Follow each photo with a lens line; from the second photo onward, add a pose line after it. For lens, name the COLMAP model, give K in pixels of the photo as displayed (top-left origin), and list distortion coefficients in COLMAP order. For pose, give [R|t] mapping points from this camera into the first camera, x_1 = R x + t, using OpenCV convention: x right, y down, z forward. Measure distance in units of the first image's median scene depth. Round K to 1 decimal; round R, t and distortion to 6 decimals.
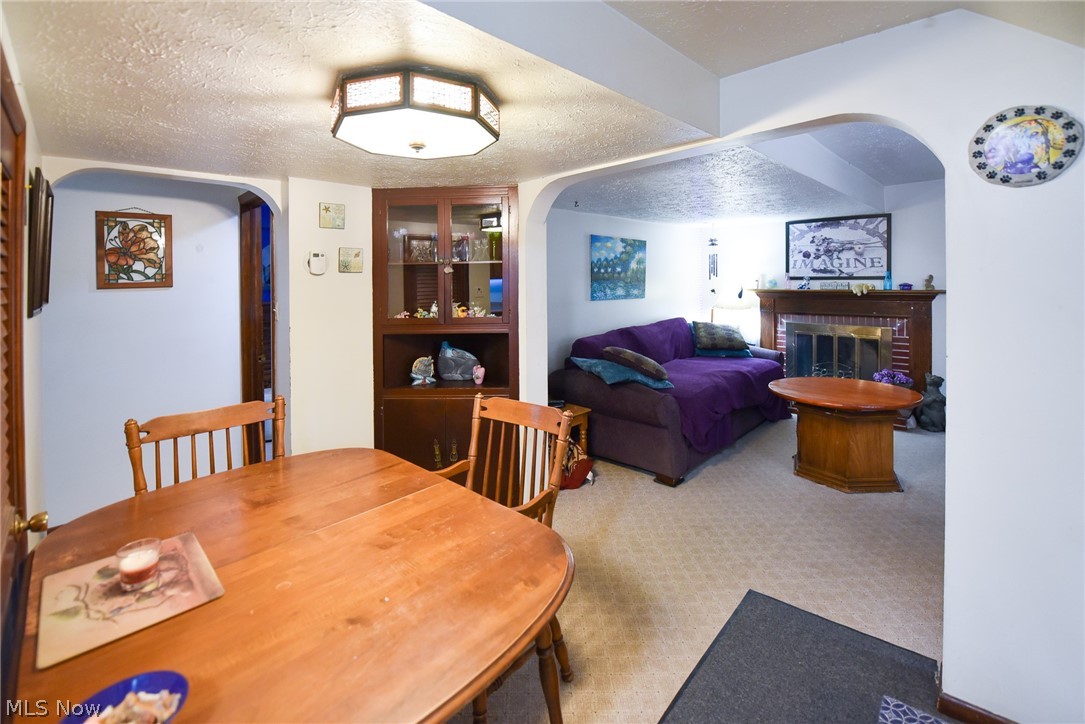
lens RADIAL K [[433.0, 0, 546.0], [0, 433.0, 366.4], [0, 0, 1]] dist [-0.015766, -0.000114]
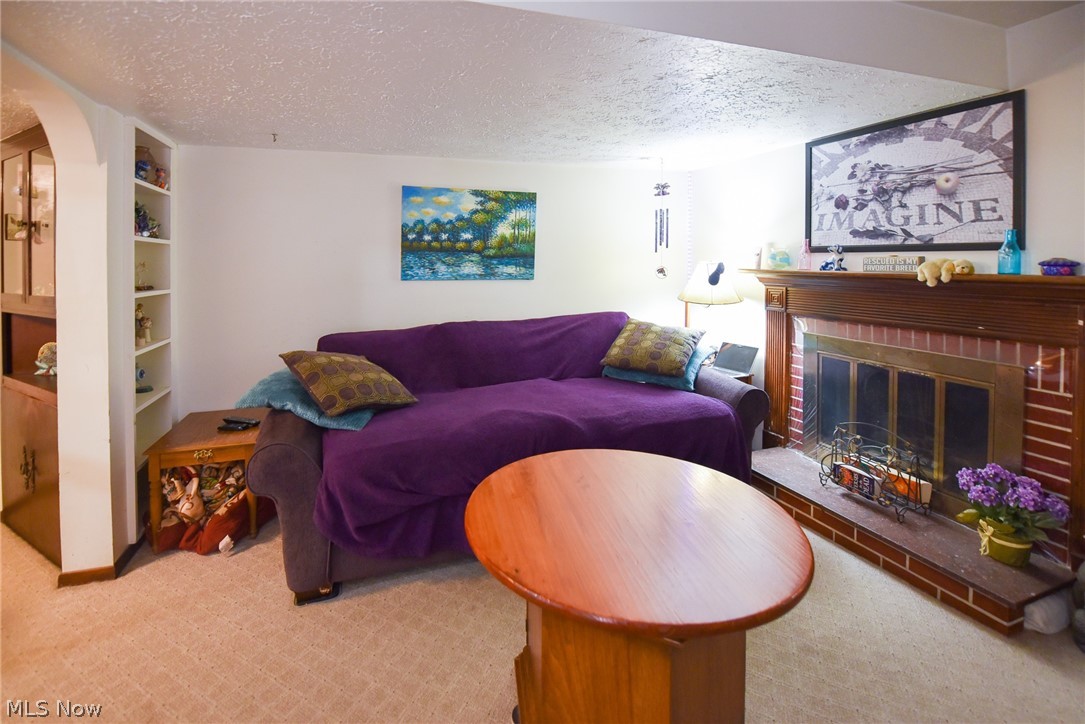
lens RADIAL K [[447.6, 0, 542.6], [0, 447.6, 334.5], [0, 0, 1]] dist [-0.000694, -0.007368]
pose [[0.895960, 0.081635, -0.436568, 0.558605], [-0.094630, 0.995480, -0.008059, -0.071561], [0.433937, 0.048533, 0.899635, 0.402847]]
